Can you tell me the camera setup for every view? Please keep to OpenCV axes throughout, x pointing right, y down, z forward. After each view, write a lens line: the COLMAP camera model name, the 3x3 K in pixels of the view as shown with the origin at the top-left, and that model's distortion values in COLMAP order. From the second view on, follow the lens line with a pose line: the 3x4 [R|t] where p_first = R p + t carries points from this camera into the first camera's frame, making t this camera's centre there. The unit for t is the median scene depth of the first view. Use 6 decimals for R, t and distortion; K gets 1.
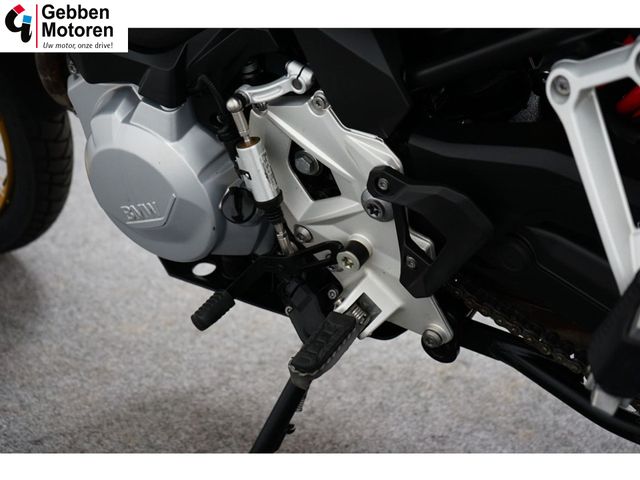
lens RADIAL K [[1046.5, 0, 319.9], [0, 1046.5, 239.3], [0, 0, 1]] dist [-0.064192, 0.000000]
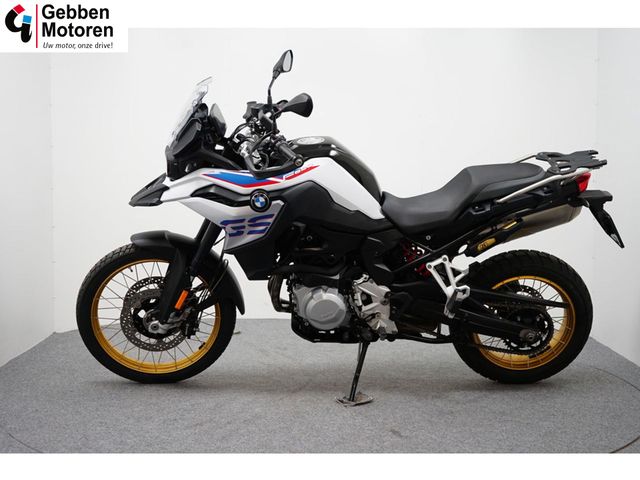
lens RADIAL K [[952.0, 0, 321.2], [0, 952.0, 237.8], [0, 0, 1]] dist [-0.000056, 0.000000]
pose [[0.798178, -0.059100, 0.599516, -2.639161], [0.255847, 0.934224, -0.248531, 0.670313], [-0.545394, 0.351756, 0.760797, -2.142174]]
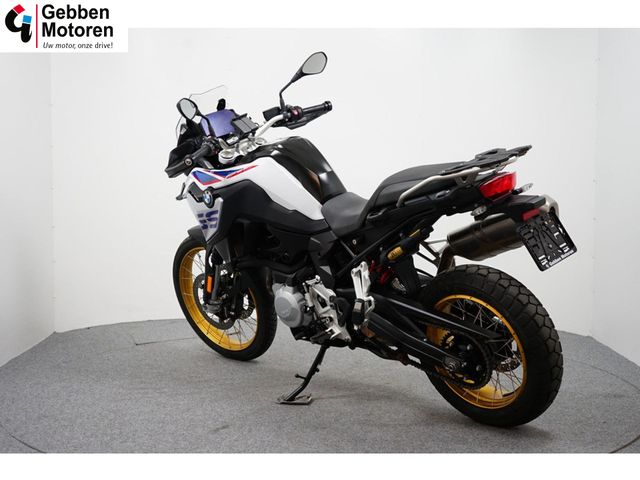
lens RADIAL K [[952.0, 0, 320.5], [0, 952.0, 240.9], [0, 0, 1]] dist [-0.000056, 0.000000]
pose [[0.975341, 0.002124, -0.220692, 0.889749], [-0.076594, 0.941062, -0.329448, 1.040007], [0.206985, 0.338228, 0.918019, -2.830120]]
